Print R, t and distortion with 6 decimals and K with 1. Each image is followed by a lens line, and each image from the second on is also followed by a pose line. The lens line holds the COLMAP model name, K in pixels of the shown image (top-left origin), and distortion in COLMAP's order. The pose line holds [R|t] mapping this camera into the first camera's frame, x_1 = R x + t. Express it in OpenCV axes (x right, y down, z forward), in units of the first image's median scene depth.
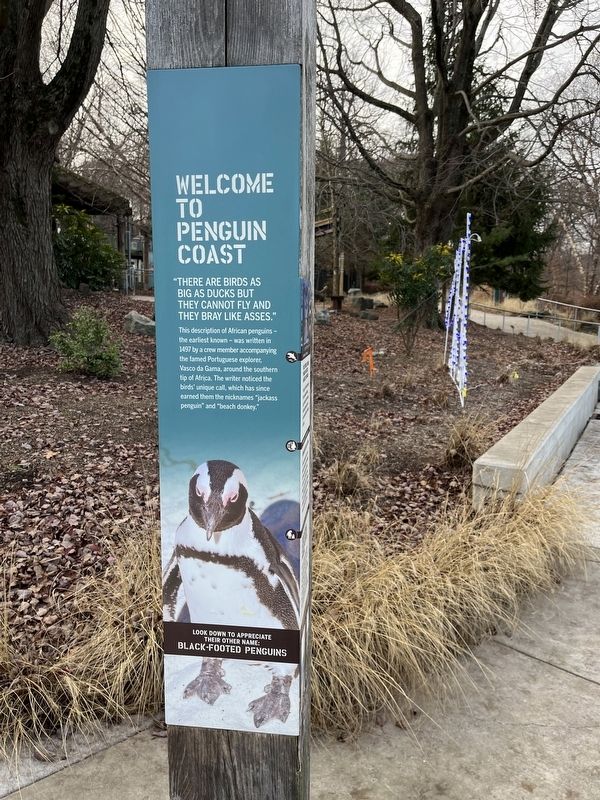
lens RADIAL K [[605.2, 0, 301.9], [0, 605.2, 396.4], [0, 0, 1]] dist [0.076450, -0.098920]
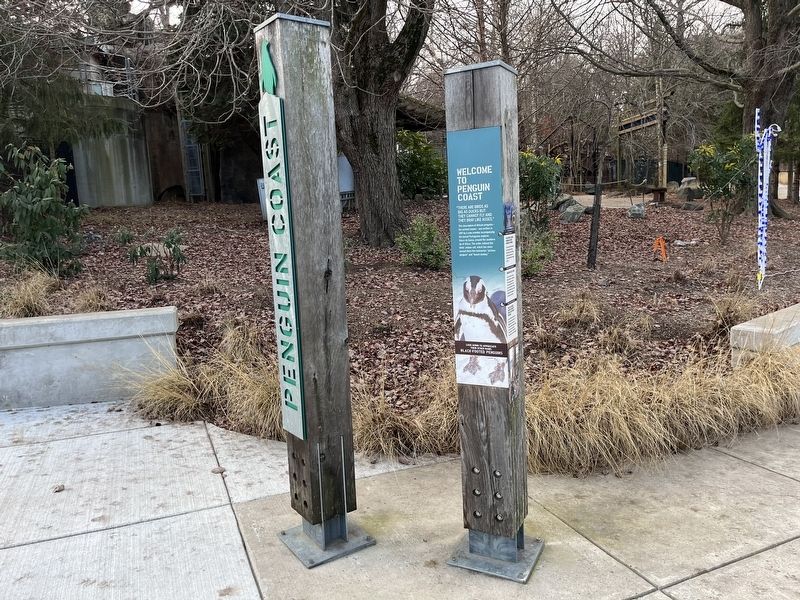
lens RADIAL K [[605.2, 0, 401.1], [0, 605.2, 275.0], [0, 0, 1]] dist [0.076450, -0.098920]
pose [[0.932001, -0.015762, -0.362114, 0.168569], [0.003180, 0.999371, -0.035316, 0.064389], [0.362443, 0.031763, 0.931465, -0.502721]]
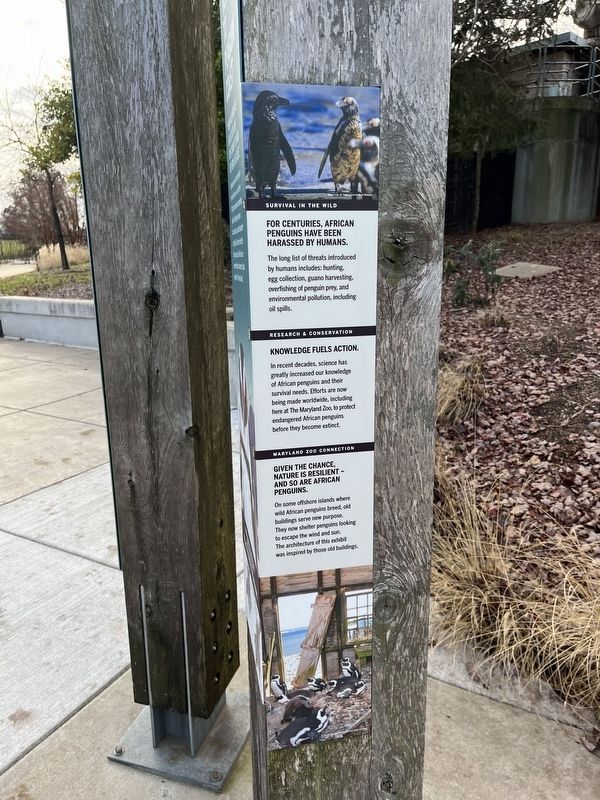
lens RADIAL K [[605.2, 0, 301.9], [0, 605.2, 396.4], [0, 0, 1]] dist [0.076450, -0.098920]
pose [[0.299870, 0.204025, -0.931908, 0.232142], [-0.121550, 0.977072, 0.174801, 0.006641], [0.946205, 0.060856, 0.317793, 0.271807]]
